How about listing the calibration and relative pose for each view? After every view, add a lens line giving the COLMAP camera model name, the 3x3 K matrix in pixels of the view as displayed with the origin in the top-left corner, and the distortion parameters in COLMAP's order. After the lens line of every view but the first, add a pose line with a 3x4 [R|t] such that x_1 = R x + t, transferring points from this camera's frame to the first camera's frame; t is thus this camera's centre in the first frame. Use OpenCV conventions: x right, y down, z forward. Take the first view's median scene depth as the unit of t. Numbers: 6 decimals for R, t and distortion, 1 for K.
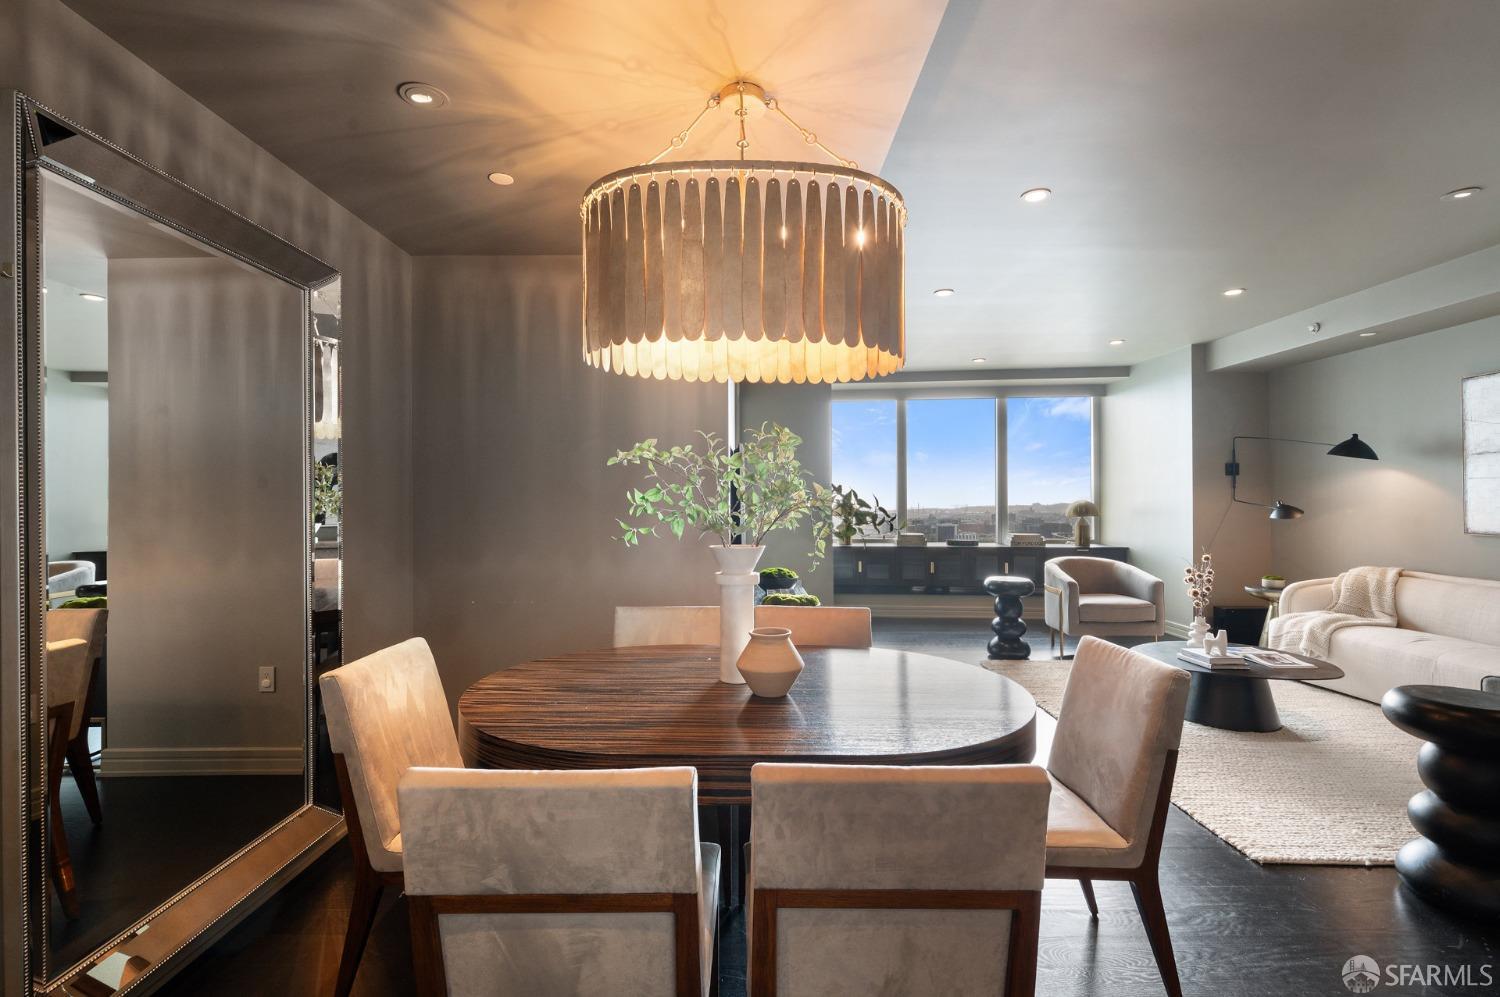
lens RADIAL K [[672.5, 0, 750.0], [0, 672.5, 498.5], [0, 0, 1]] dist [-0.000201, -0.000056]
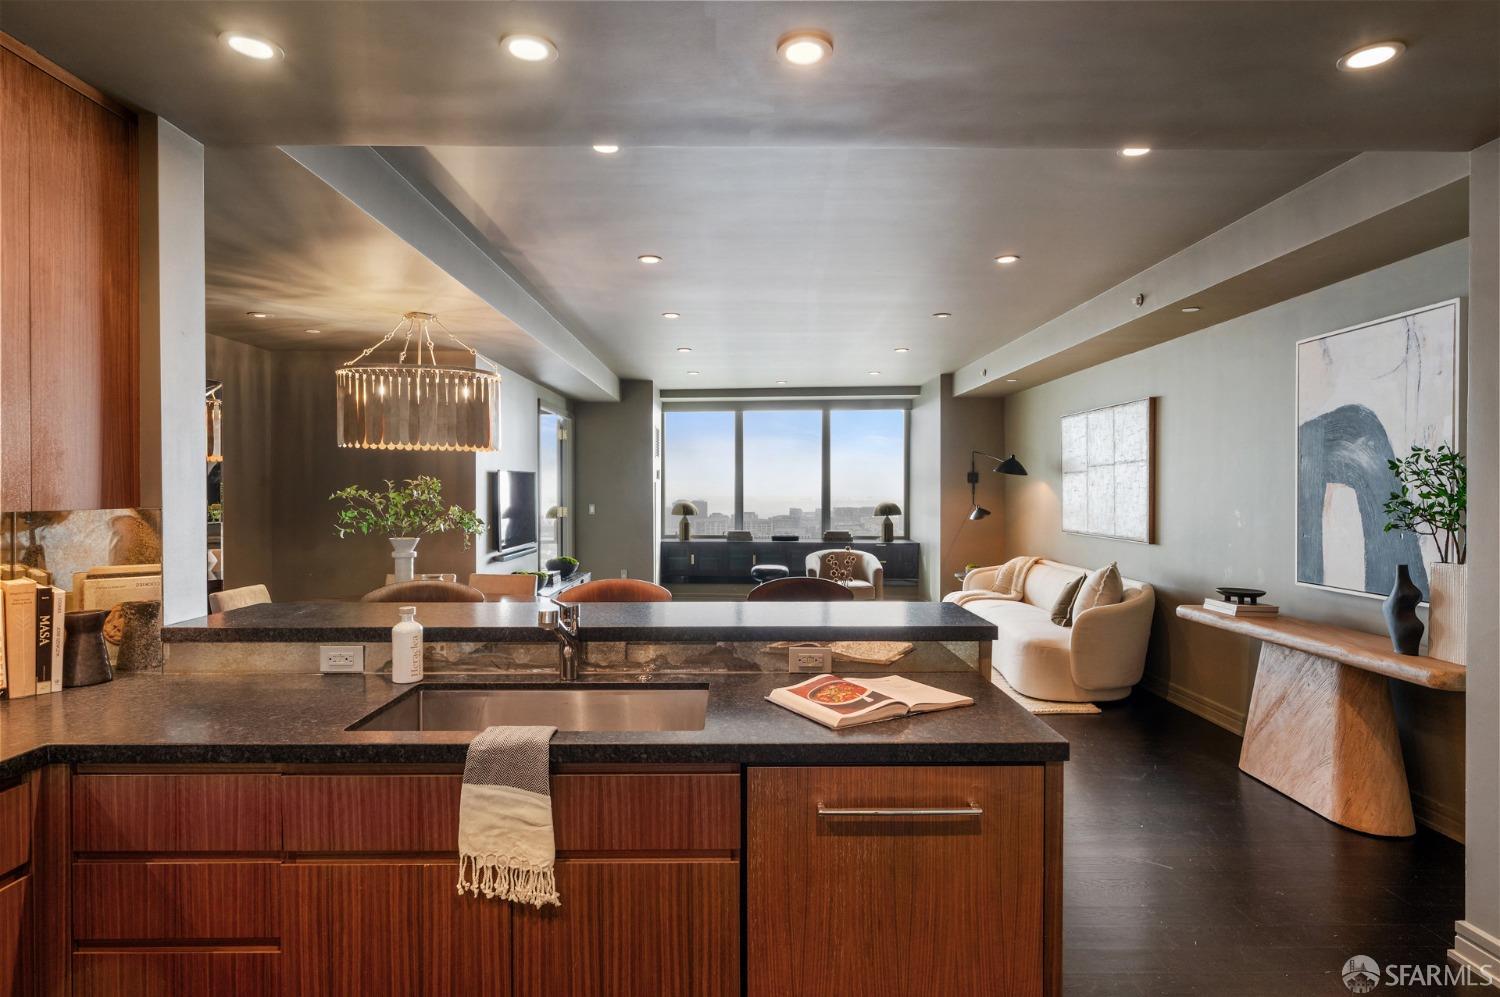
lens RADIAL K [[810.2, 0, 750.0], [0, 810.2, 498.5], [0, 0, 1]] dist [0.000270, 0.000752]
pose [[0.999948, 0.003284, 0.009625, 0.258321], [-0.003419, 0.999895, 0.014092, -0.021872], [-0.009578, -0.014124, 0.999854, -0.389962]]
